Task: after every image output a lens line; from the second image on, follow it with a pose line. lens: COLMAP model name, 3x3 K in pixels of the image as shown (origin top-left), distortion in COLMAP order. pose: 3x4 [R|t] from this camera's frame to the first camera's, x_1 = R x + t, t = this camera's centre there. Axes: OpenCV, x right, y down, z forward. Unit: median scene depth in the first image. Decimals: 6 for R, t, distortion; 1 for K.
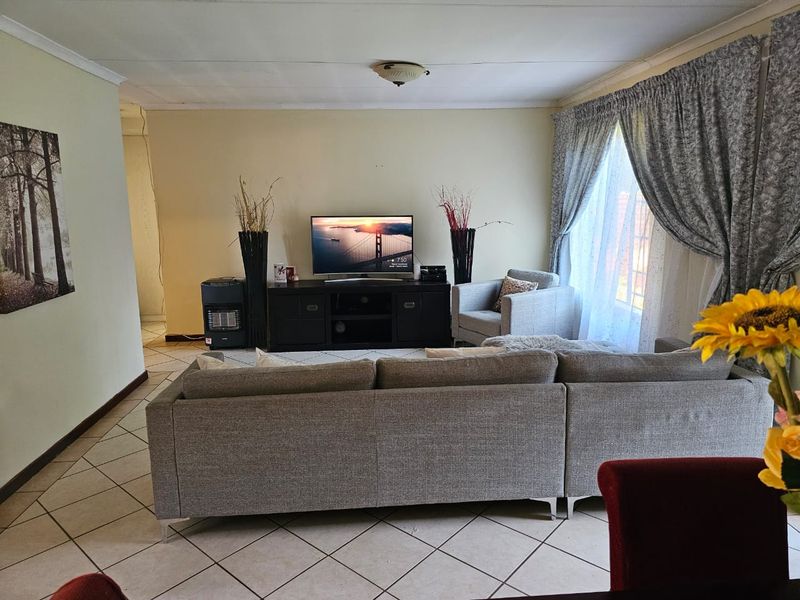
lens RADIAL K [[545.5, 0, 400.0], [0, 545.5, 300.0], [0, 0, 1]] dist [0.058664, -0.006629]
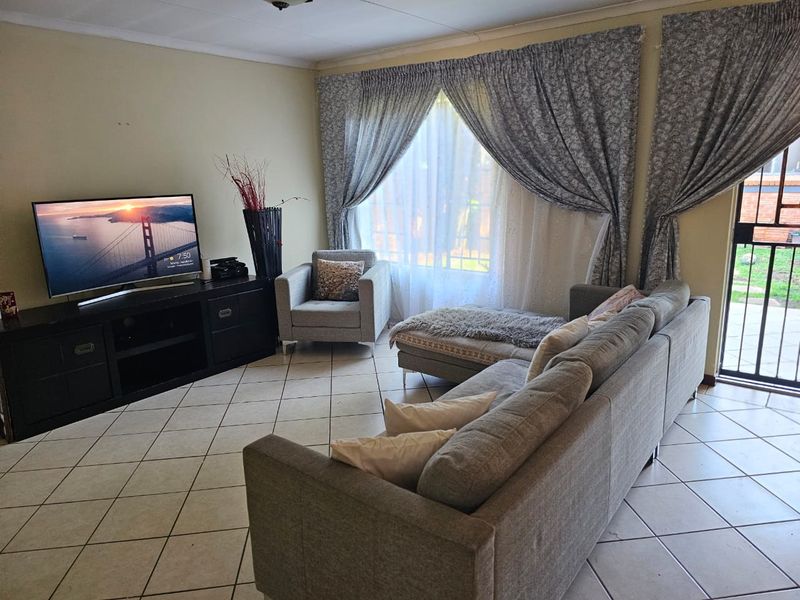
lens RADIAL K [[545.5, 0, 400.0], [0, 545.5, 300.0], [0, 0, 1]] dist [0.058664, -0.006629]
pose [[0.667971, -0.182034, 0.721580, -0.353599], [0.157909, 0.982212, 0.101607, -0.045631], [-0.727241, 0.046074, 0.684834, 0.290153]]
